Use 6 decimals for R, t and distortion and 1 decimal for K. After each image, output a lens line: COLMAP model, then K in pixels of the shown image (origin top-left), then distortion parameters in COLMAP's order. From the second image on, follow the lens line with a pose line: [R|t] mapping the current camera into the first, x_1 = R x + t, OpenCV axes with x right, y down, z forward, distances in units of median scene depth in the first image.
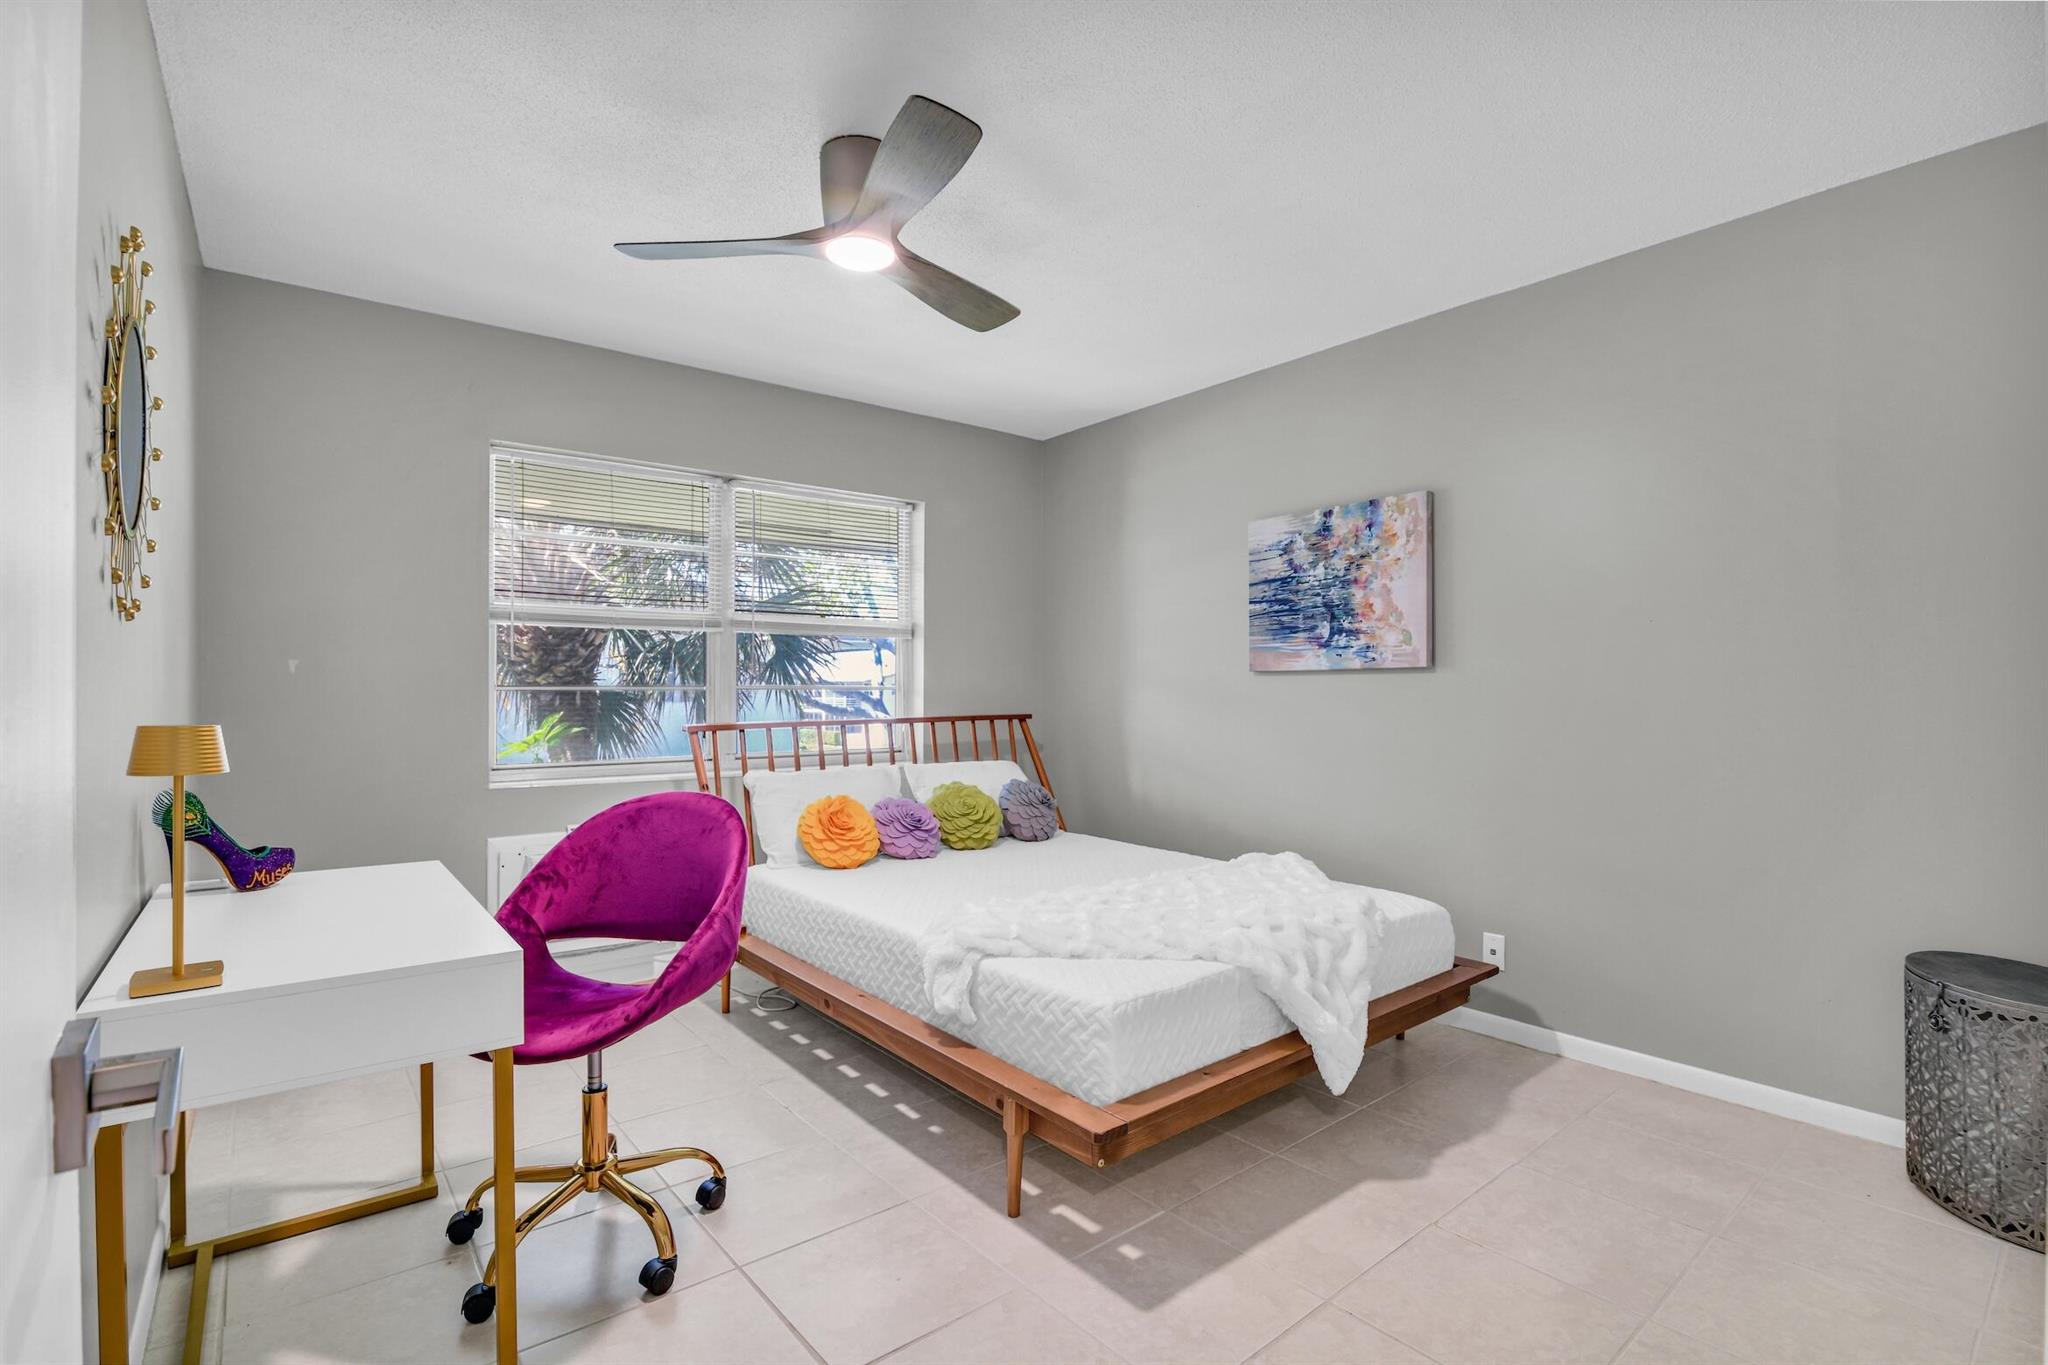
lens RADIAL K [[953.8, 0, 1013.9], [0, 953.8, 679.1], [0, 0, 1]] dist [-0.020820, 0.000217]
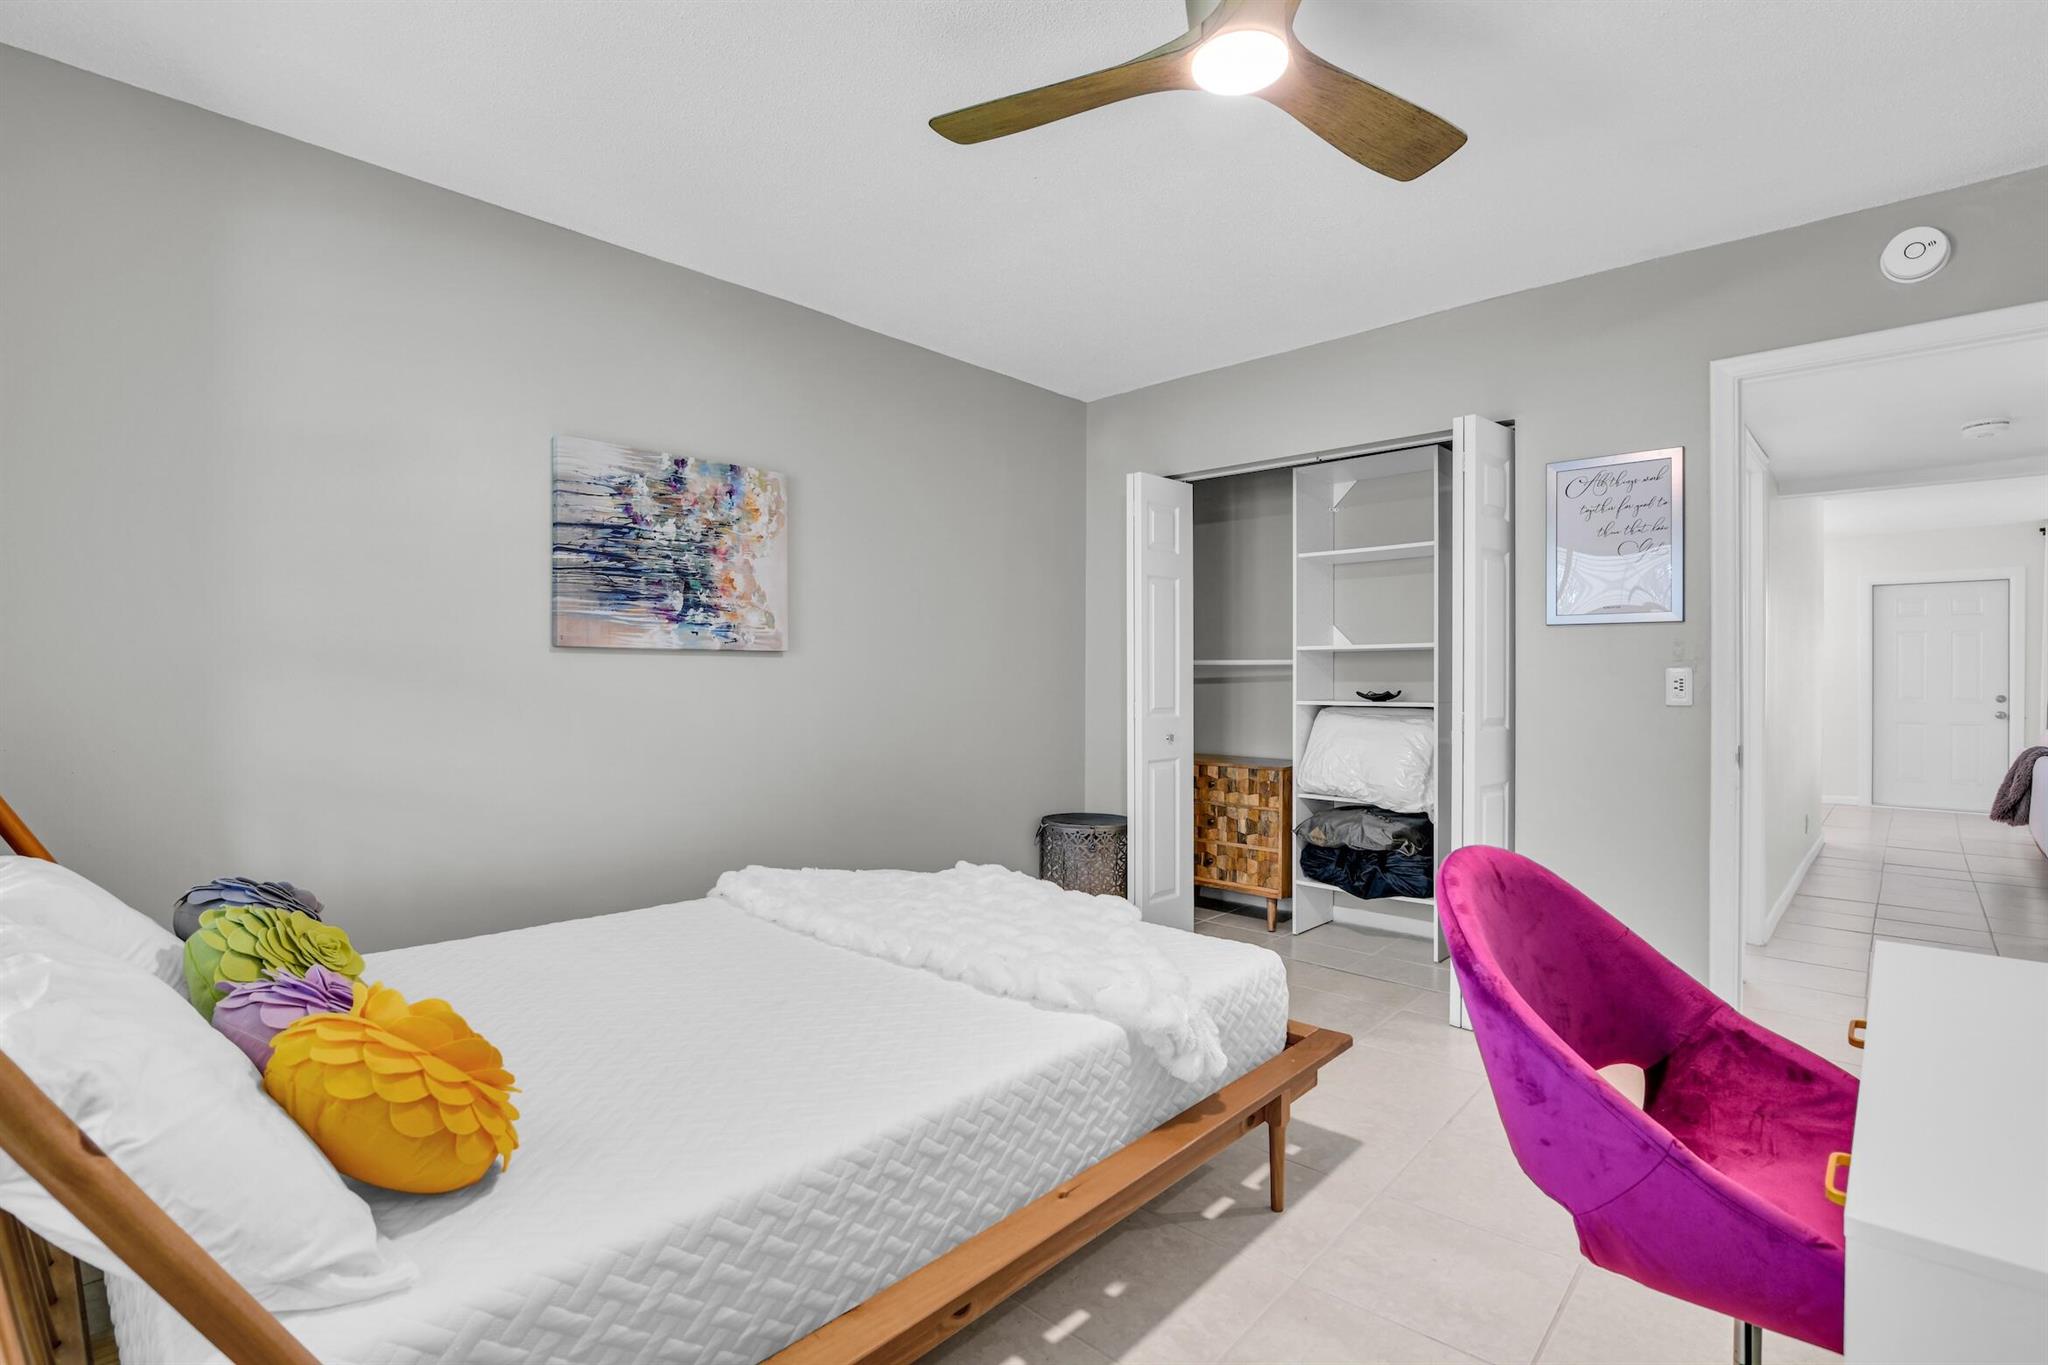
lens RADIAL K [[953.8, 0, 1013.9], [0, 953.8, 679.1], [0, 0, 1]] dist [-0.020820, 0.000217]
pose [[-0.159574, 0.001138, 0.987185, -0.549858], [-0.013681, 0.999901, -0.003364, 0.015492], [-0.987091, -0.014042, -0.159542, 0.853590]]
